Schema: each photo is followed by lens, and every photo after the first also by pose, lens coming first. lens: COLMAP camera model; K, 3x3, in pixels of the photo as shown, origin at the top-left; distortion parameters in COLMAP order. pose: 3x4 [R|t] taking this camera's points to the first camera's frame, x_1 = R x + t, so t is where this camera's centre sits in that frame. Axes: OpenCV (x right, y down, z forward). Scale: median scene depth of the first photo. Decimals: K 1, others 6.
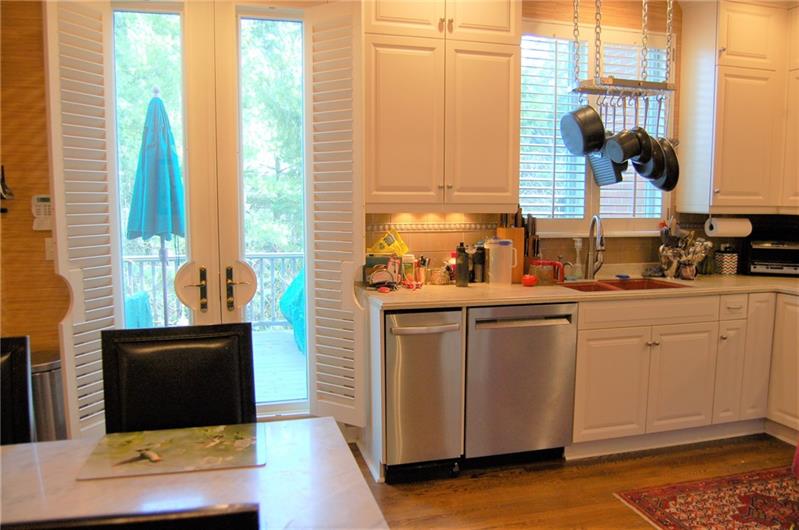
lens RADIAL K [[630.6, 0, 385.7], [0, 630.6, 275.3], [0, 0, 1]] dist [-0.091650, 0.024804]
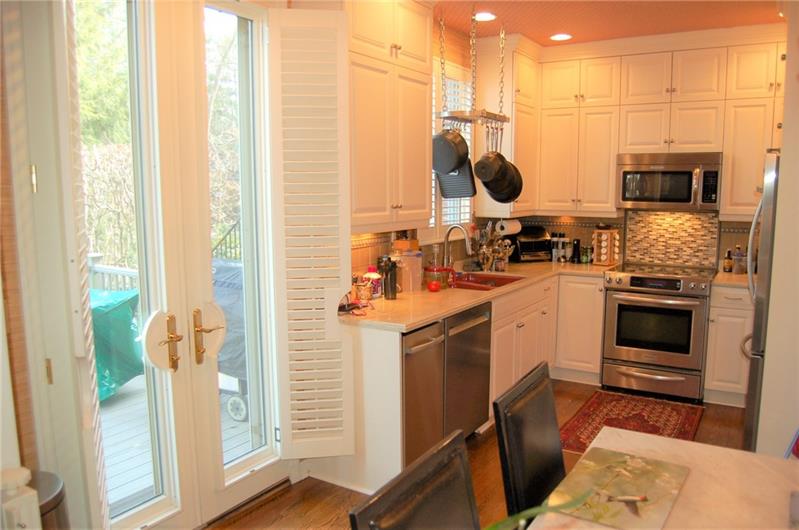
lens RADIAL K [[630.6, 0, 398.9], [0, 630.6, 278.3], [0, 0, 1]] dist [-0.091650, 0.024804]
pose [[0.731396, -0.102004, 0.674281, -0.559212], [0.087299, 0.994620, 0.055770, -0.071825], [-0.676342, 0.018074, 0.736366, 0.206490]]
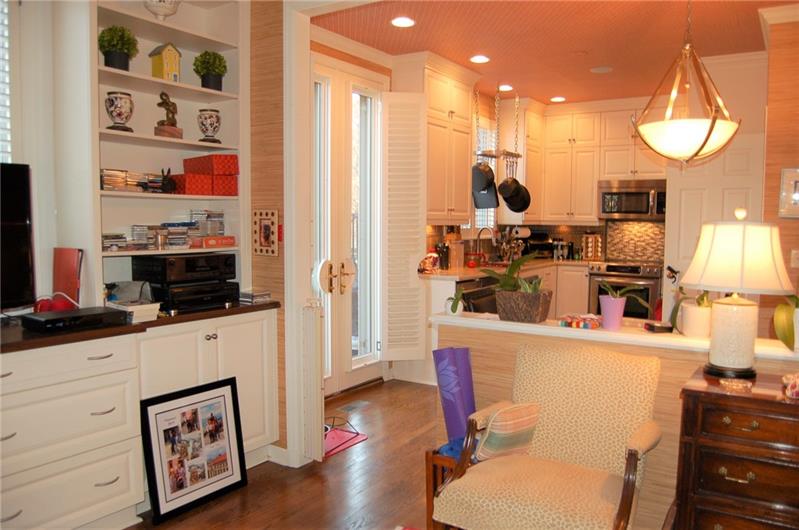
lens RADIAL K [[630.6, 0, 397.6], [0, 630.6, 279.1], [0, 0, 1]] dist [-0.091650, 0.024804]
pose [[0.749725, -0.059868, 0.659036, -1.024137], [0.075675, 0.997122, 0.004492, 0.024572], [-0.657409, 0.046505, 0.752098, -0.150322]]
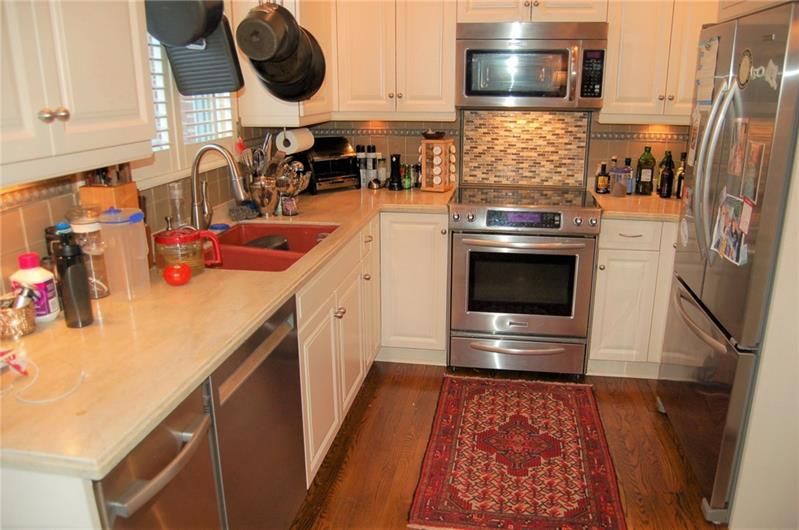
lens RADIAL K [[630.6, 0, 407.3], [0, 630.6, 279.3], [0, 0, 1]] dist [-0.091650, 0.024804]
pose [[0.416781, -0.272042, 0.867345, -0.167833], [0.114979, 0.962281, 0.246568, -0.098233], [-0.901706, -0.003039, 0.432339, 0.554982]]
